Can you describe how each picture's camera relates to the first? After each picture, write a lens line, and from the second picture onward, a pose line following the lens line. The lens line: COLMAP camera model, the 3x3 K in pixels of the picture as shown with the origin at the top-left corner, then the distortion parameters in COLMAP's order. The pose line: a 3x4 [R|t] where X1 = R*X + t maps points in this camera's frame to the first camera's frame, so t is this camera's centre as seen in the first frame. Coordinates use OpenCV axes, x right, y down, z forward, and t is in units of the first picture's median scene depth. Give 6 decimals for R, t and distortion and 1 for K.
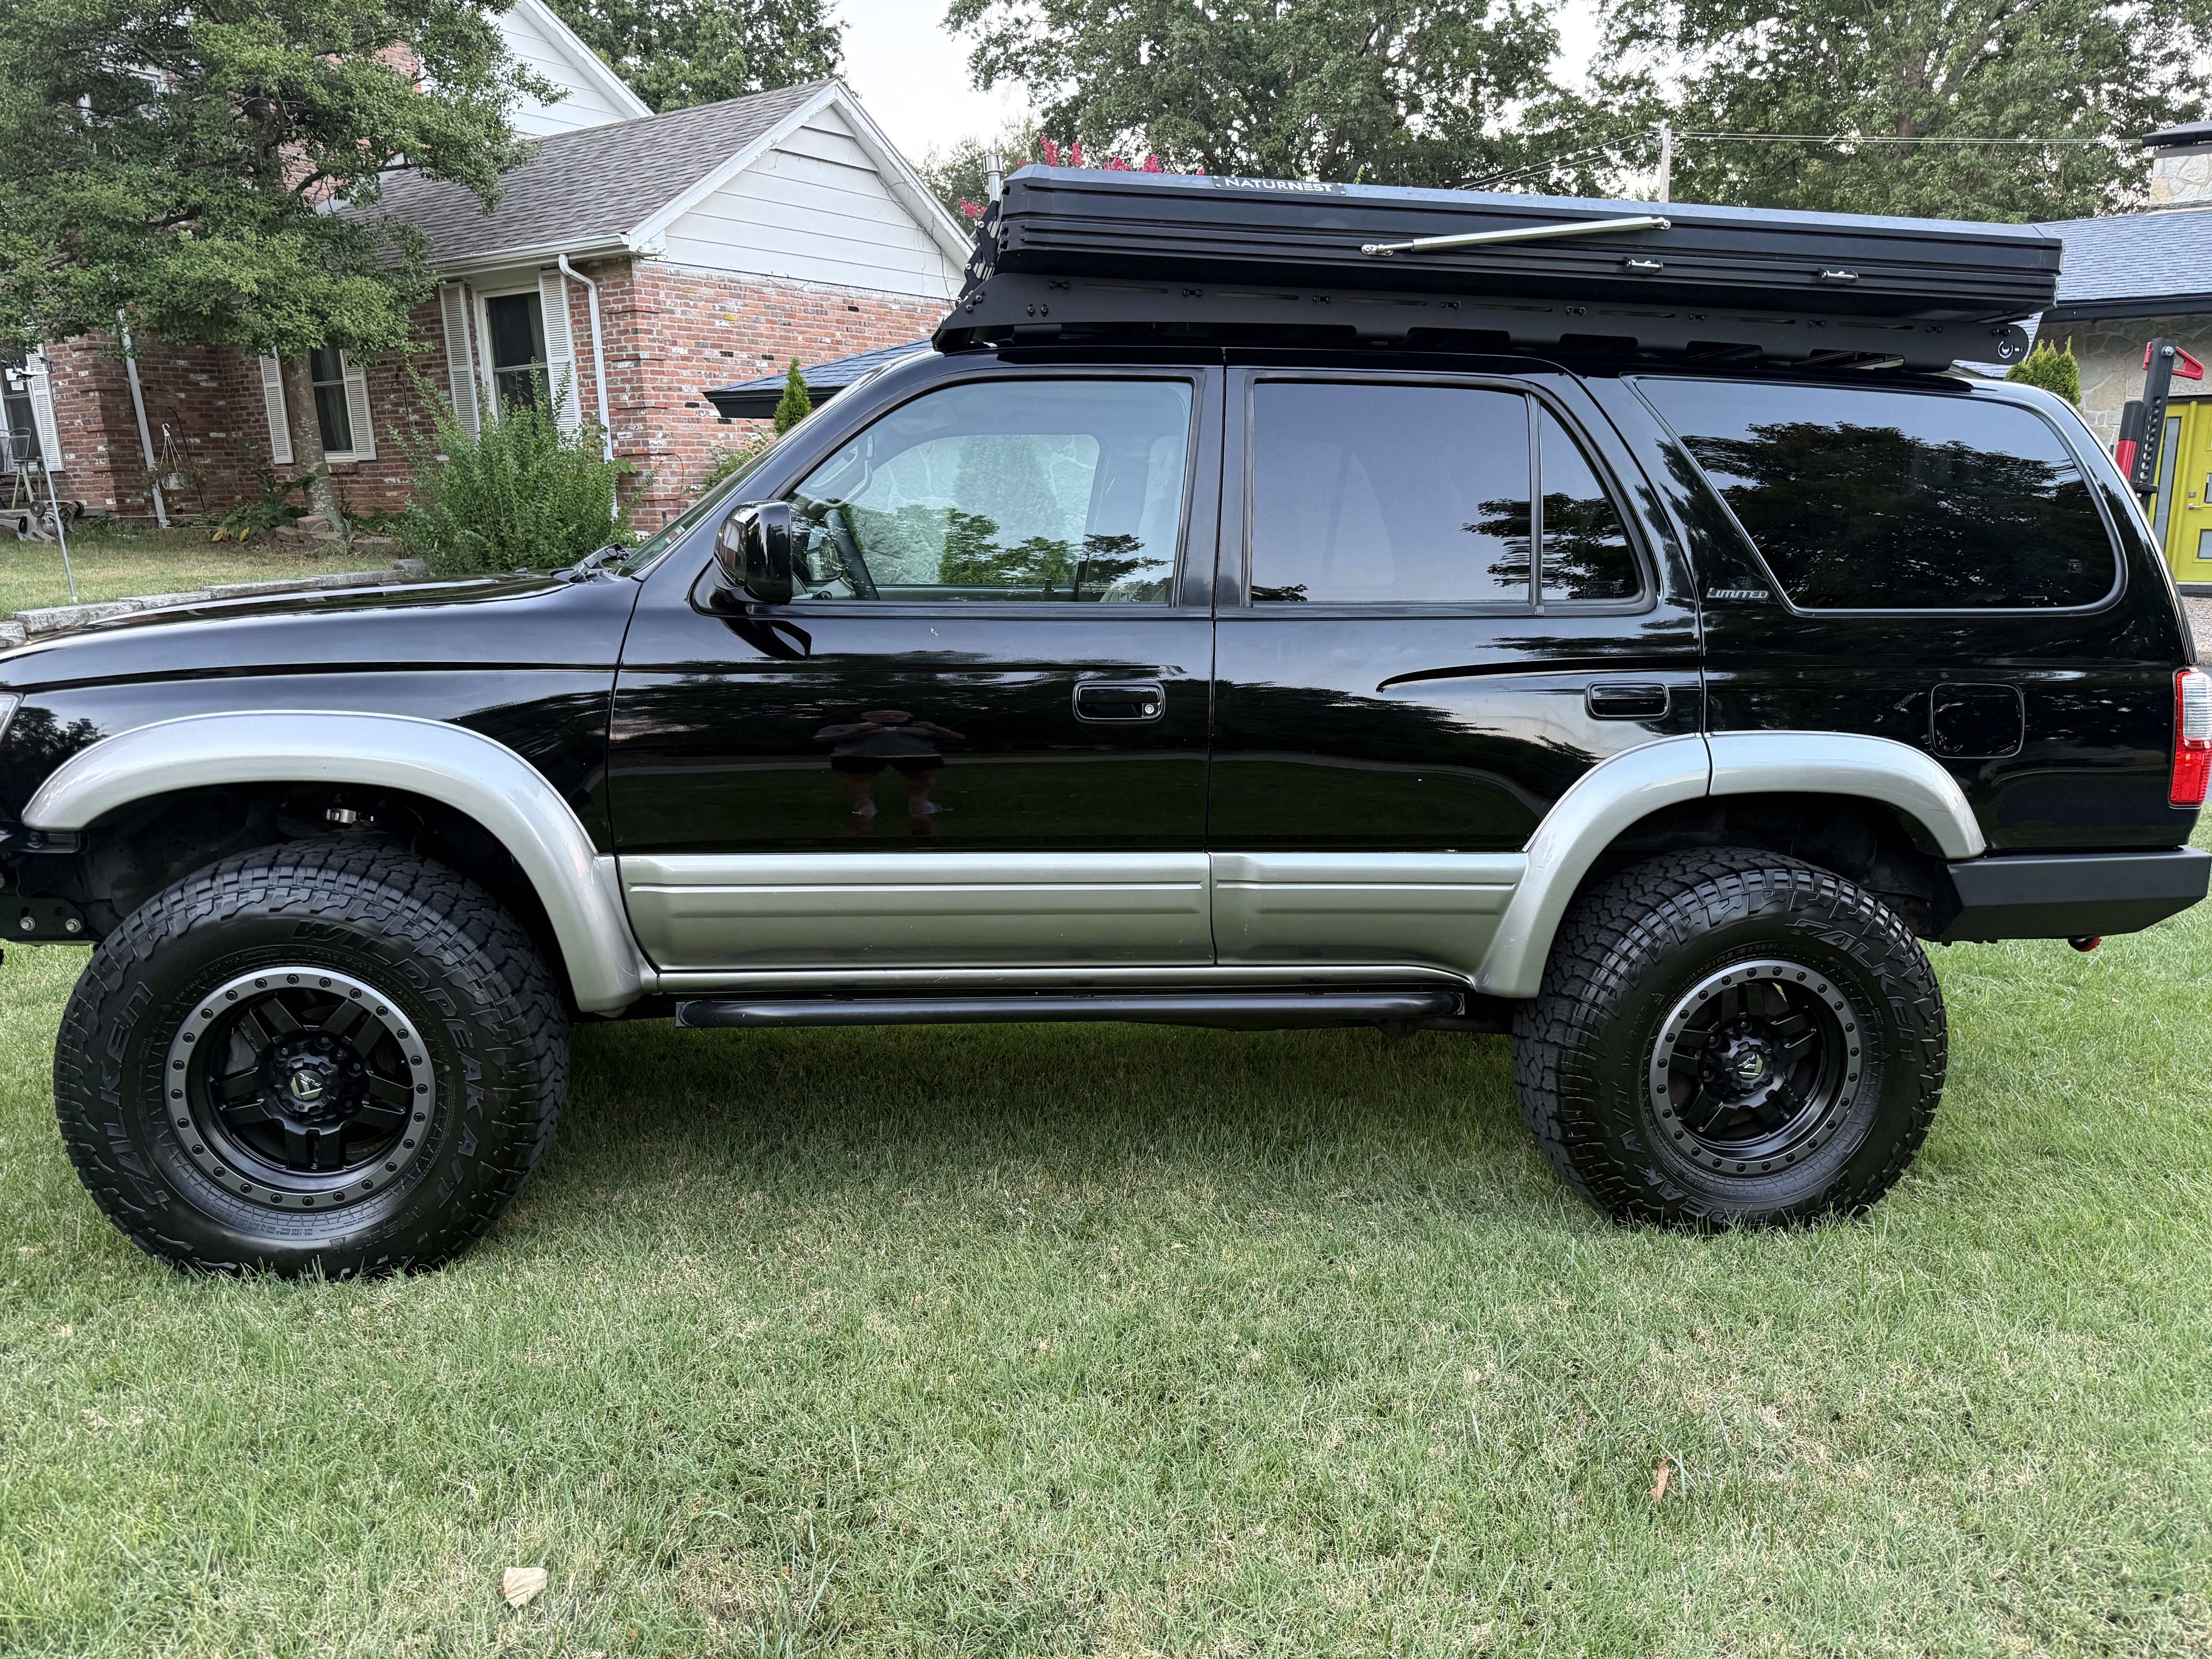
lens RADIAL K [[1572.7, 0, 1116.4], [0, 1572.7, 827.5], [0, 0, 1]] dist [0.015482, -0.023936]
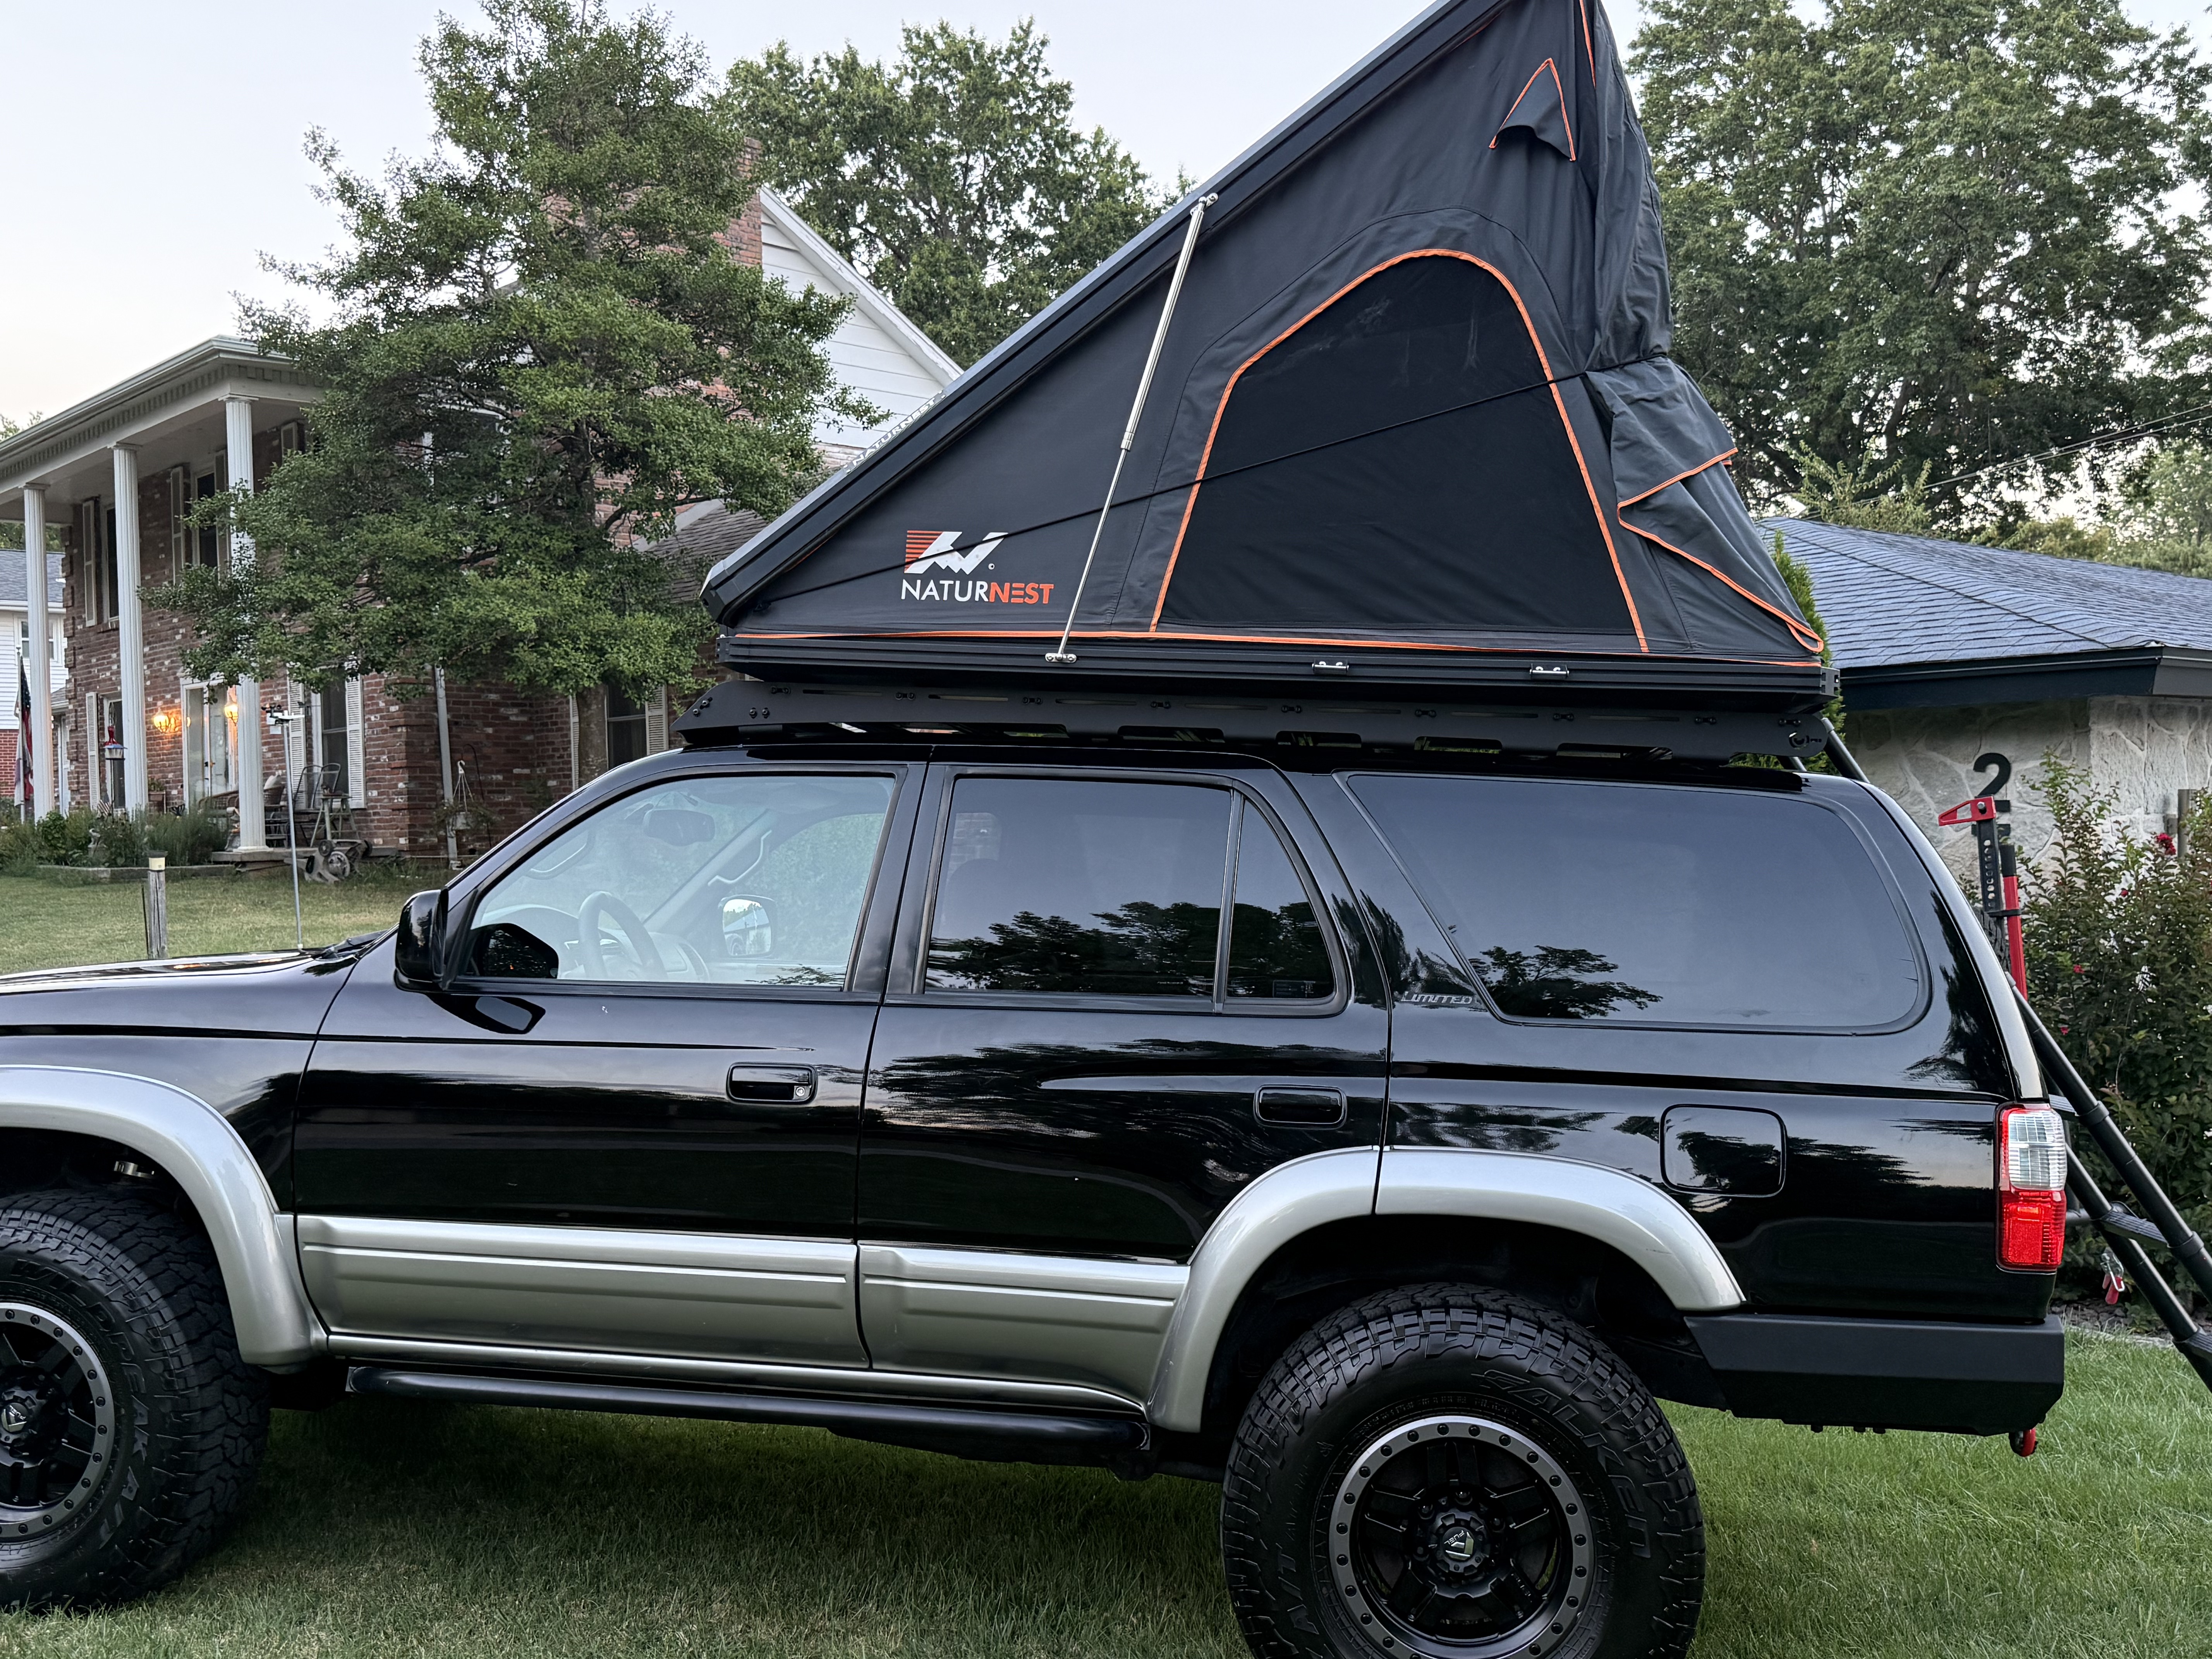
lens RADIAL K [[2002.0, 0, 1098.2], [0, 2002.0, 827.0], [0, 0, 1]] dist [0.114965, -0.144219]
pose [[0.964027, 0.008281, -0.265677, 0.108881], [-0.063716, 0.977573, -0.200726, 0.000543], [0.258056, 0.210433, 0.942934, -0.040475]]
